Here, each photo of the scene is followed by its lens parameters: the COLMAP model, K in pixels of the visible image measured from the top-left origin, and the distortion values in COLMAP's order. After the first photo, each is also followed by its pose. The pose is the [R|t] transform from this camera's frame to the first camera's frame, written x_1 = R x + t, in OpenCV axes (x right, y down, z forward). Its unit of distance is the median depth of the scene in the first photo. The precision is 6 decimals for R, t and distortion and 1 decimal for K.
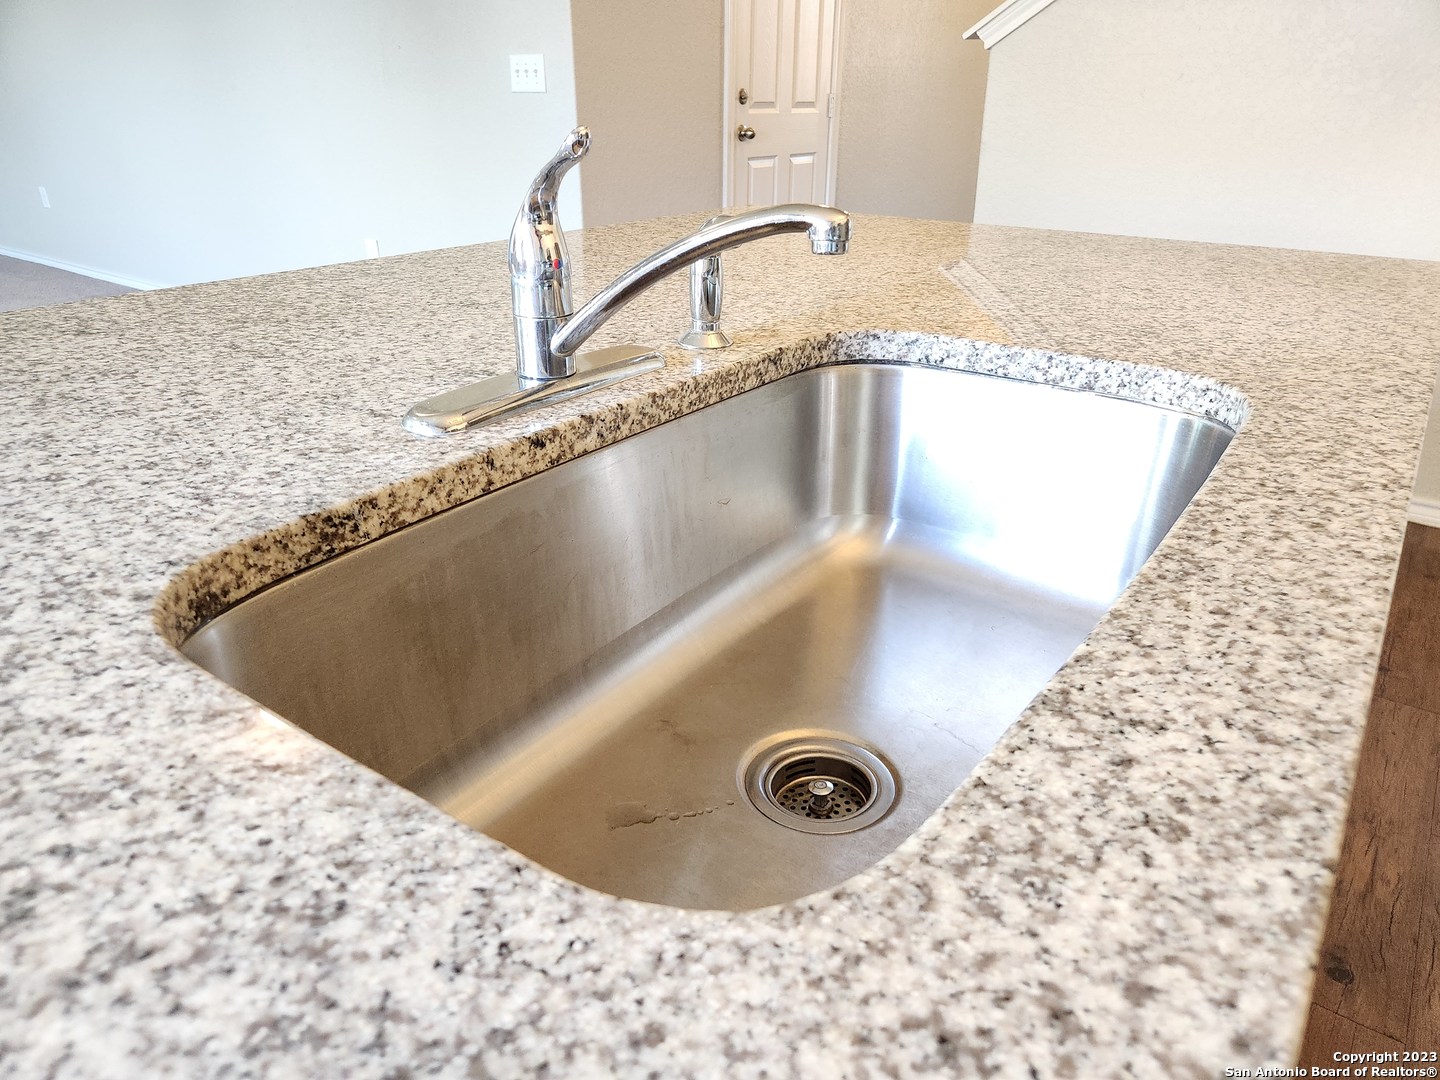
lens RADIAL K [[961.1, 0, 720.8], [0, 961.1, 546.5], [0, 0, 1]] dist [0.068293, -0.048227]
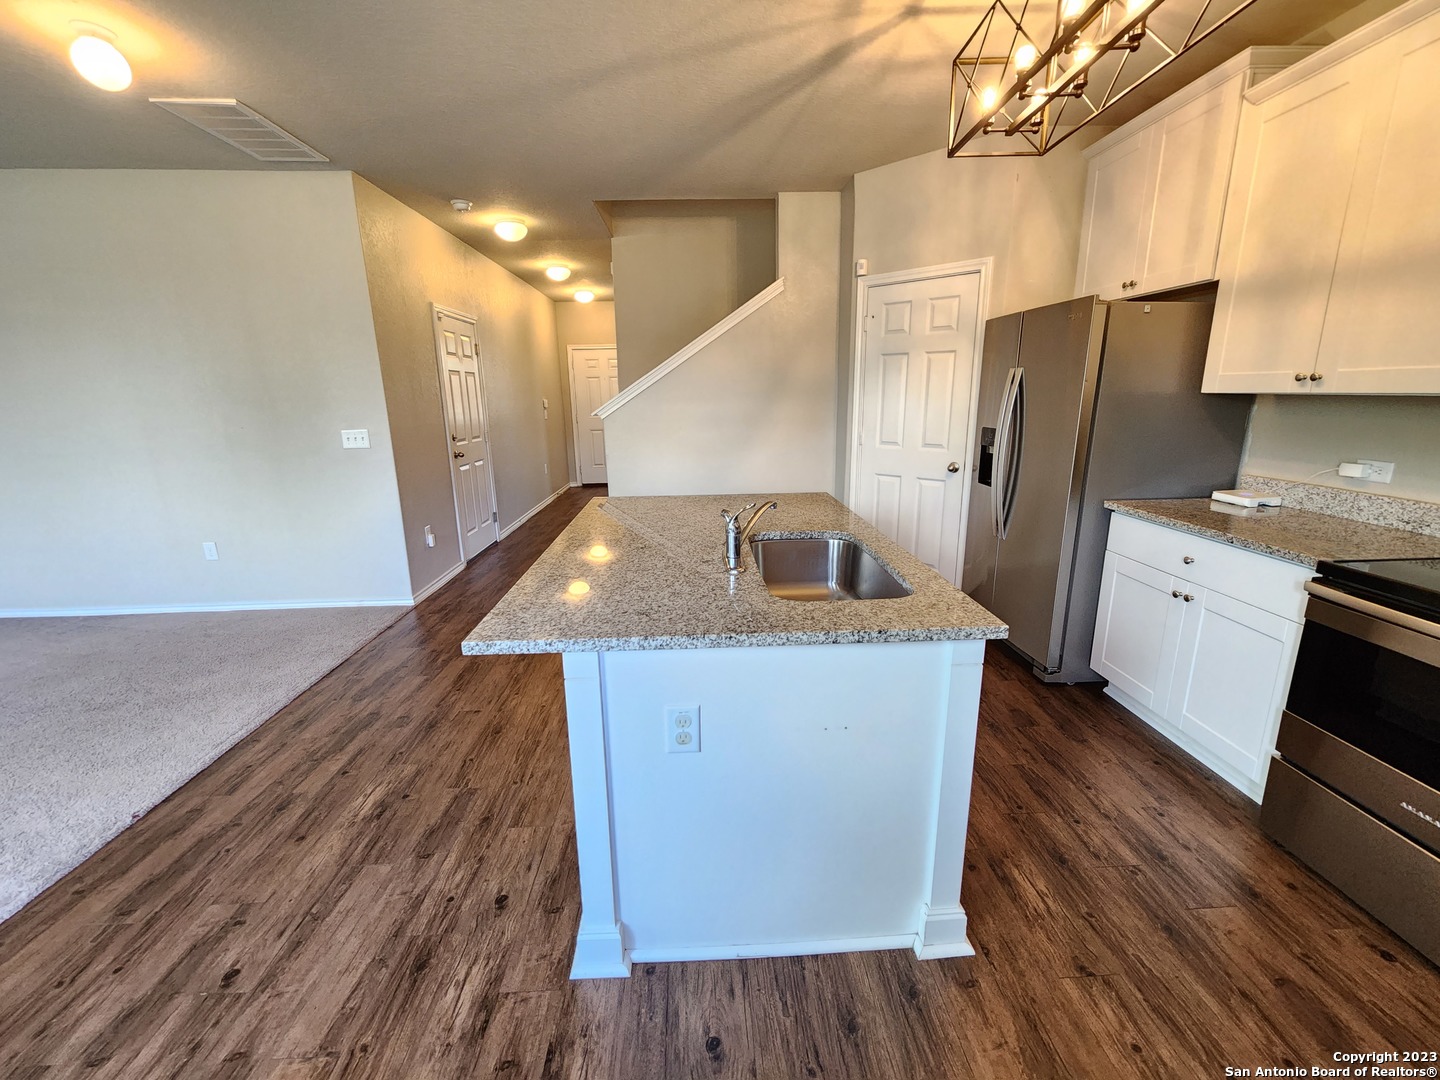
lens RADIAL K [[590.2, 0, 719.1], [0, 590.2, 531.4], [0, 0, 1]] dist [0.001817, -0.004241]
pose [[0.781830, -0.165948, 0.601002, -0.357256], [0.288613, 0.950763, -0.112927, -0.004982], [-0.552670, 0.261747, 0.791230, -0.192162]]
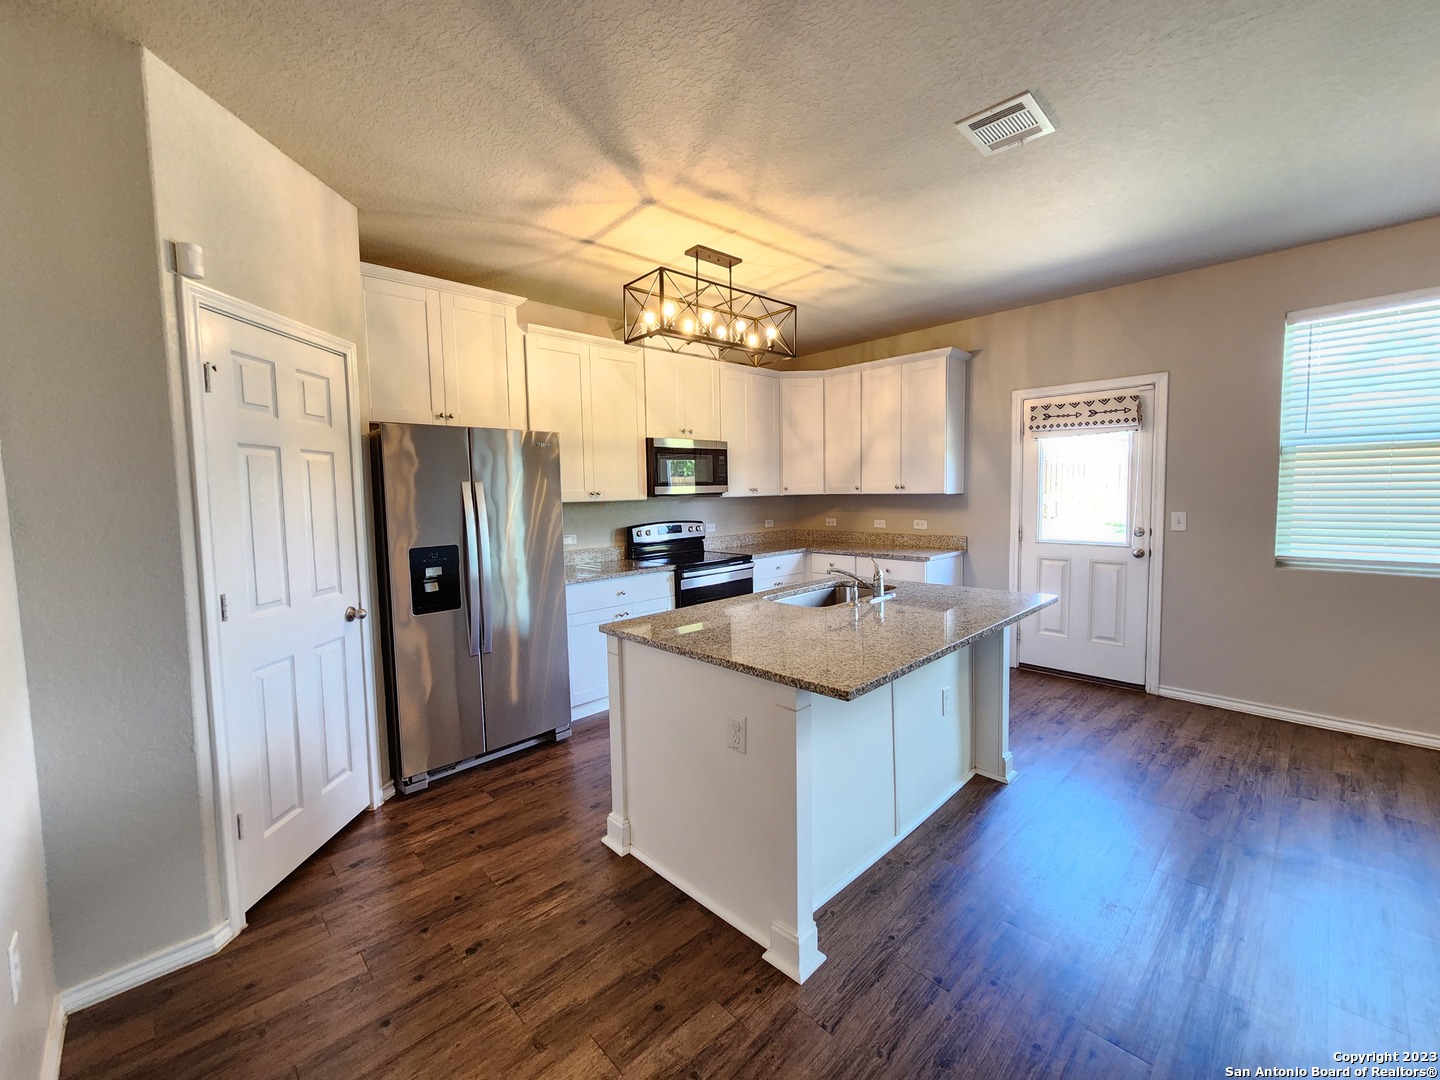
lens RADIAL K [[590.2, 0, 721.3], [0, 590.2, 535.5], [0, 0, 1]] dist [0.001817, -0.004241]
pose [[-0.985614, -0.004145, 0.168962, 0.038373], [0.081443, 0.864329, 0.496289, -0.530019], [-0.148096, 0.502910, -0.851557, 0.897323]]
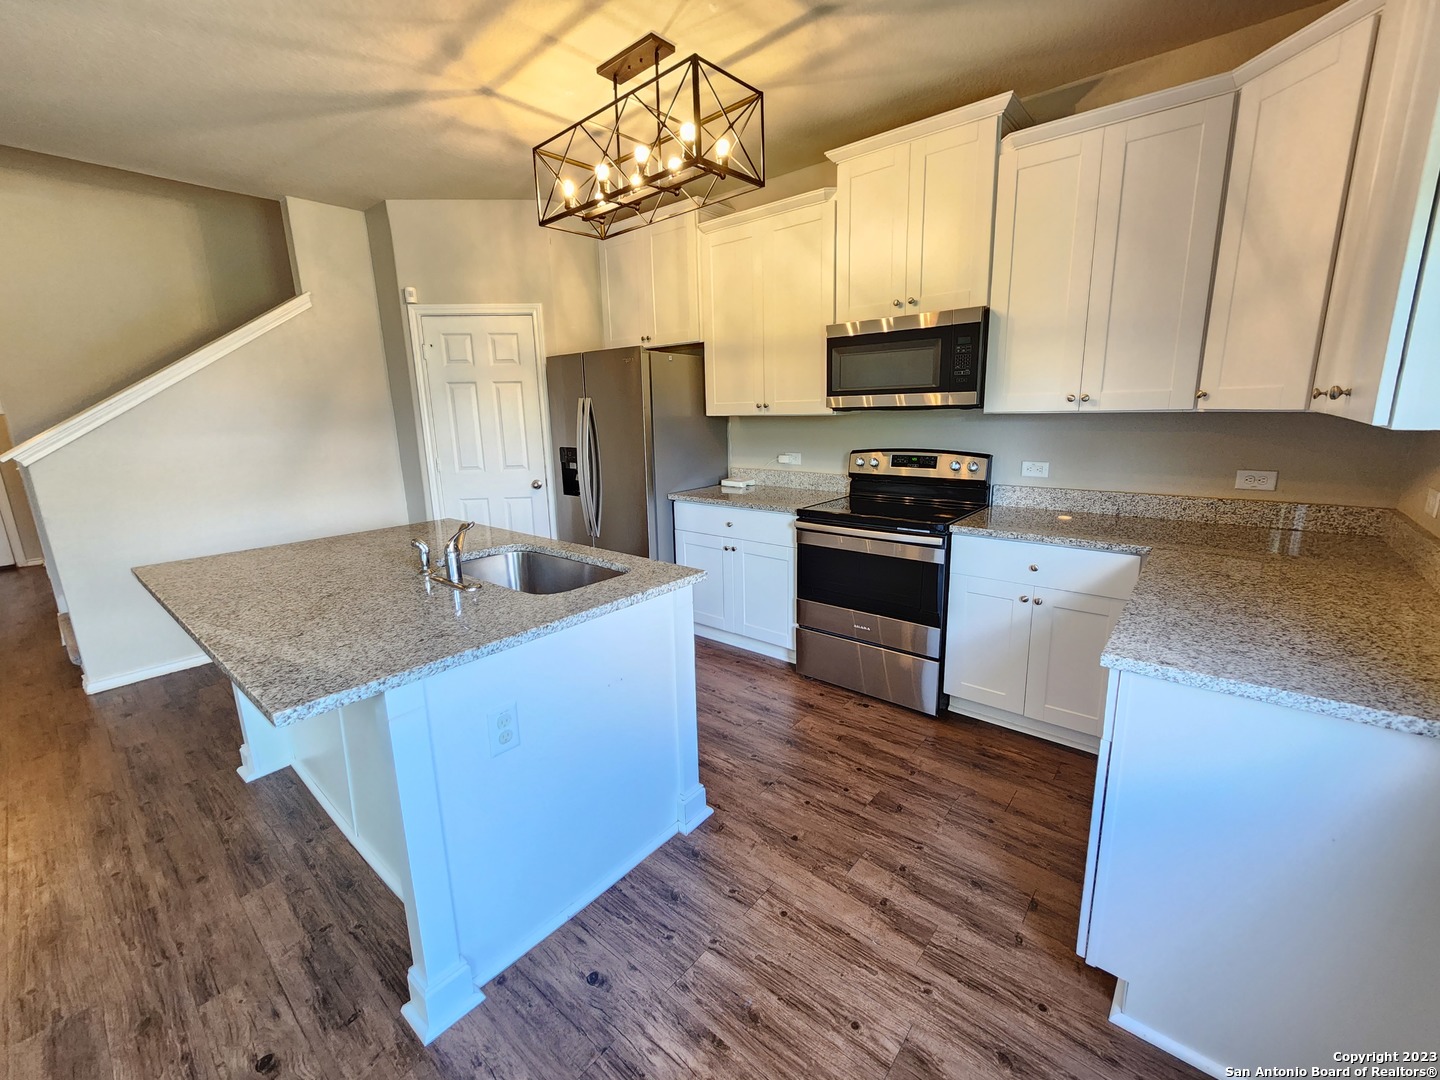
lens RADIAL K [[590.2, 0, 725.4], [0, 590.2, 537.1], [0, 0, 1]] dist [0.001817, -0.004241]
pose [[0.064932, -0.224898, 0.972216, -0.532710], [0.450524, 0.875934, 0.172536, -0.053503], [-0.890400, 0.426804, 0.158198, -0.099817]]
